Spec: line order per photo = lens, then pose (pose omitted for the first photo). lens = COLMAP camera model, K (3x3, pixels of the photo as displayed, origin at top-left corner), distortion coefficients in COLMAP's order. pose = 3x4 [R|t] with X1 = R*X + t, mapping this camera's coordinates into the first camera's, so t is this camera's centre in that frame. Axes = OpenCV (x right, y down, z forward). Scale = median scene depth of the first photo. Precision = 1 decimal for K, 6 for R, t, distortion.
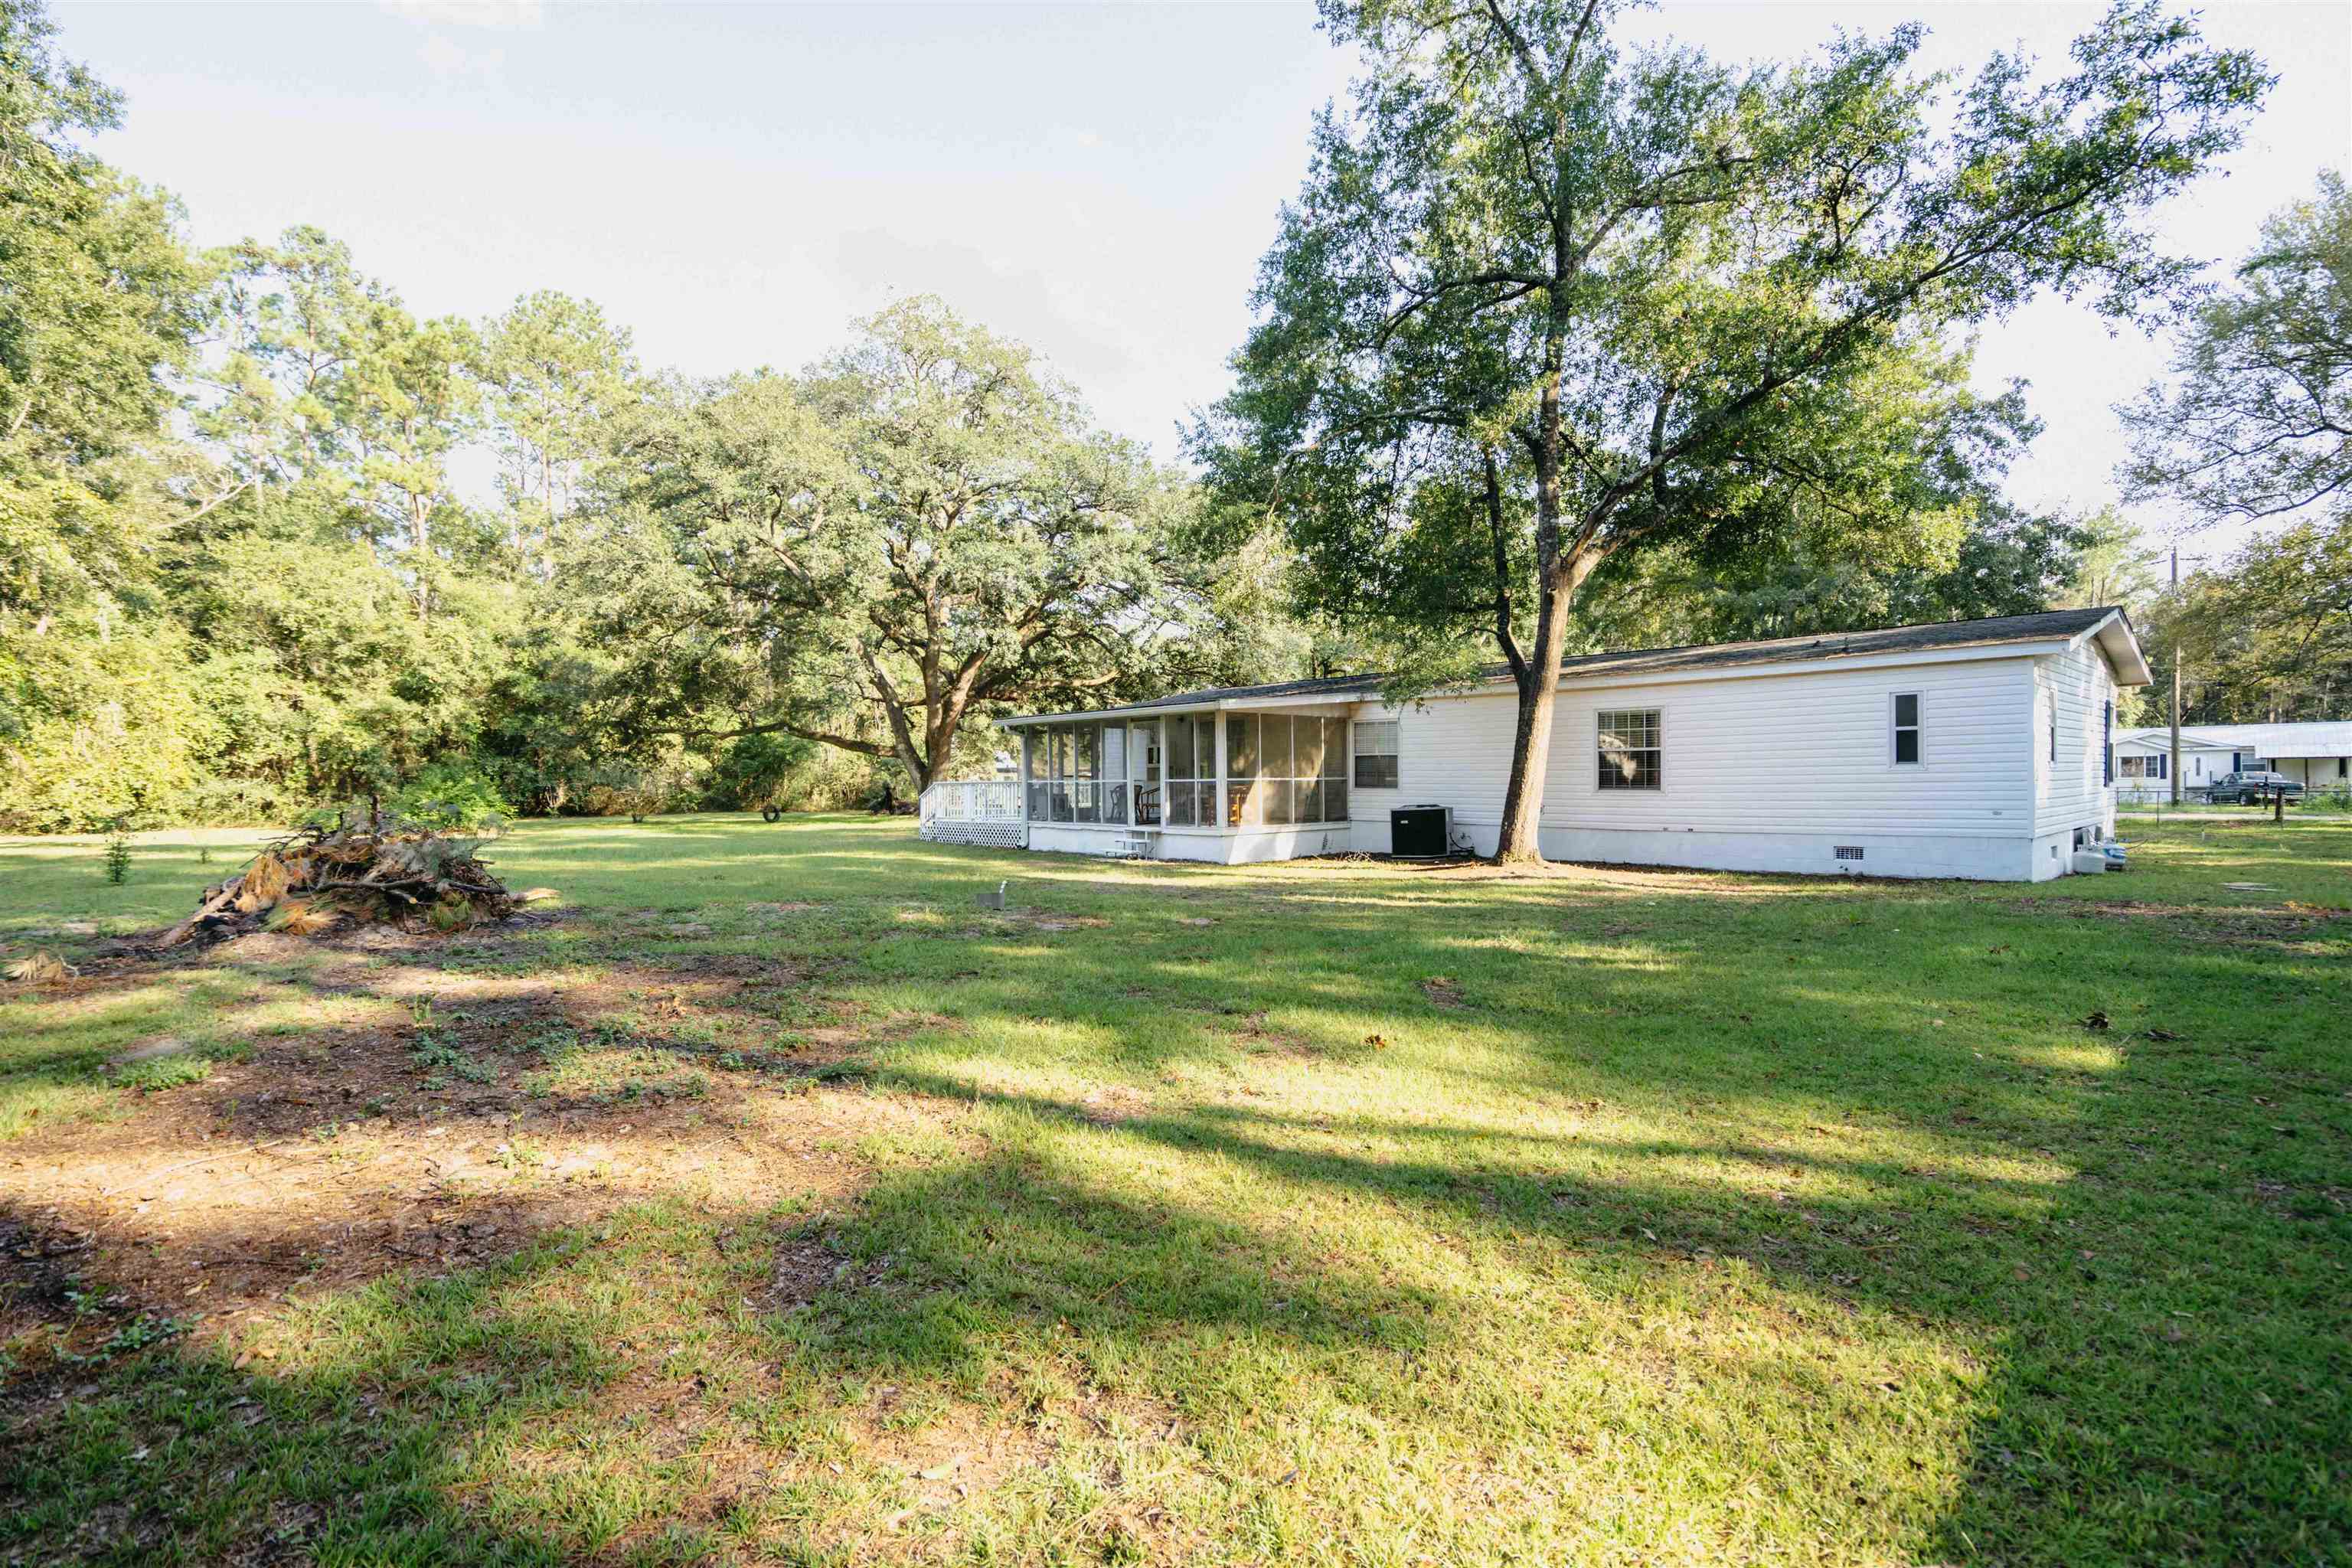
lens RADIAL K [[1067.3, 0, 1181.2], [0, 1067.3, 790.4], [0, 0, 1]] dist [0.002400, -0.000157]
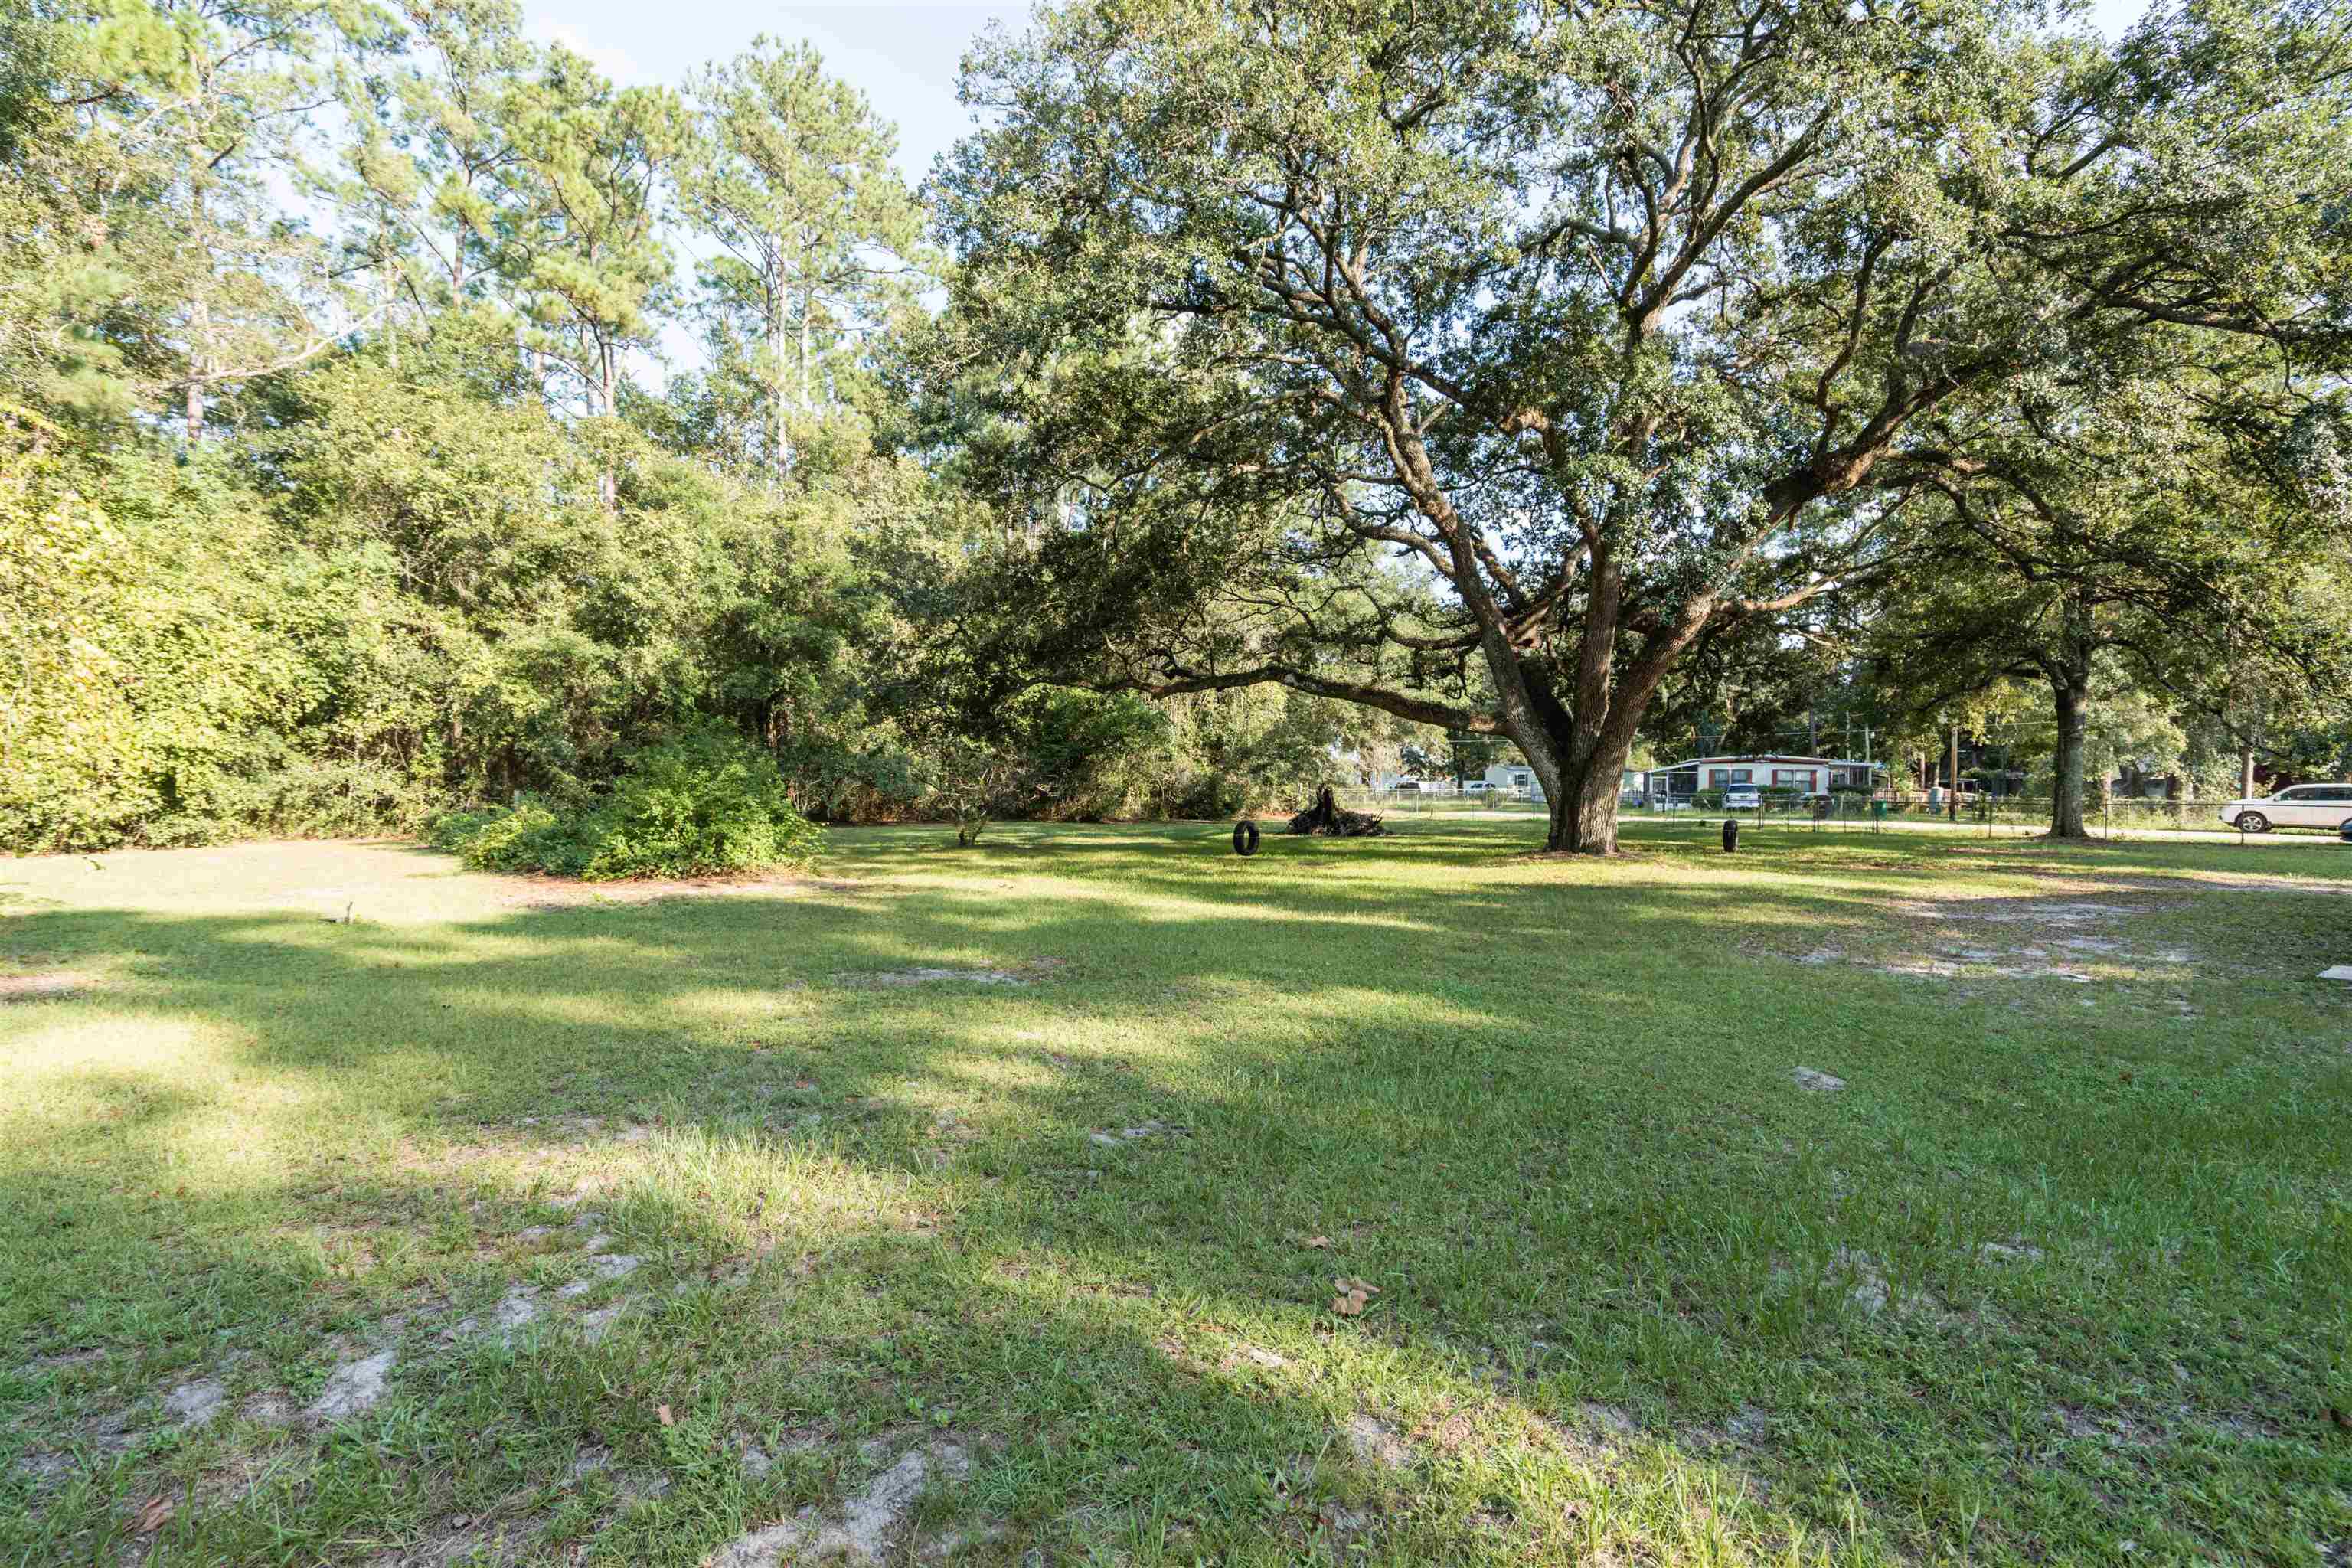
lens RADIAL K [[1067.3, 0, 1171.3], [0, 1067.3, 780.9], [0, 0, 1]] dist [0.002400, -0.000157]
pose [[0.994687, 0.016190, -0.101668, -0.330787], [-0.016713, 0.999851, -0.004297, -0.004136], [0.101583, 0.005973, 0.994809, 0.421334]]
